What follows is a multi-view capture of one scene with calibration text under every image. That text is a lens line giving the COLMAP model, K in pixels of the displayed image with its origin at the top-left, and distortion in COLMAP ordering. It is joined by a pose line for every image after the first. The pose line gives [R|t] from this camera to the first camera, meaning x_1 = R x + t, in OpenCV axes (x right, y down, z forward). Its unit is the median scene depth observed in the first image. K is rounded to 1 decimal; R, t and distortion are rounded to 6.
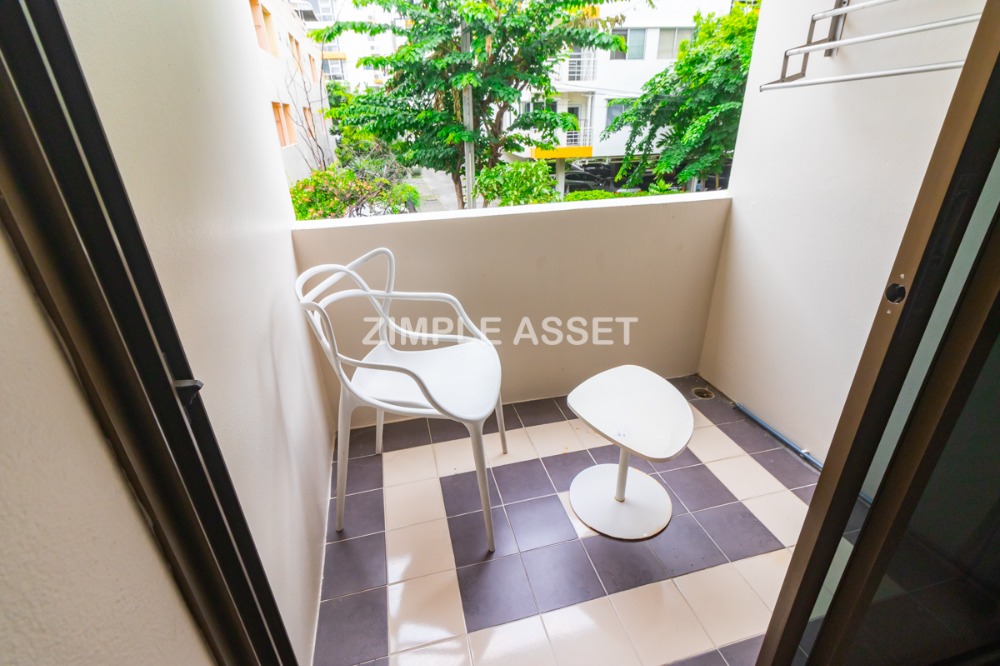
lens RADIAL K [[460.4, 0, 500.0], [0, 460.4, 333.0], [0, 0, 1]] dist [0.001116, 0.000041]
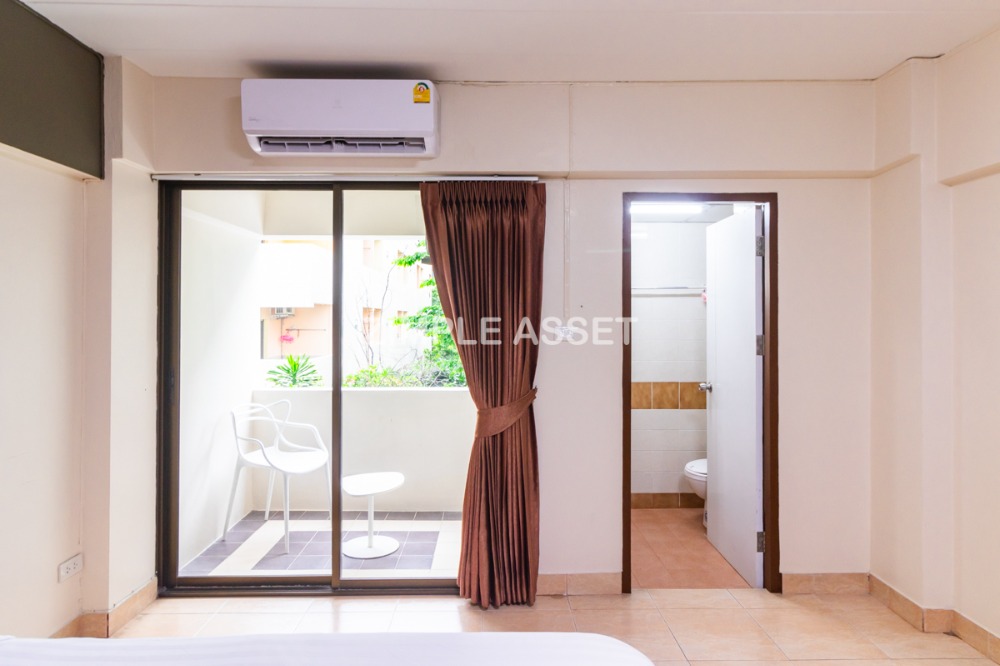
lens RADIAL K [[573.4, 0, 501.3], [0, 573.4, 313.2], [0, 0, 1]] dist [0.000586, -0.001028]
pose [[0.974711, 0.028560, -0.221635, 1.126893], [-0.122353, 0.898135, -0.422354, 0.394385], [0.186996, 0.438791, 0.878917, -1.140821]]
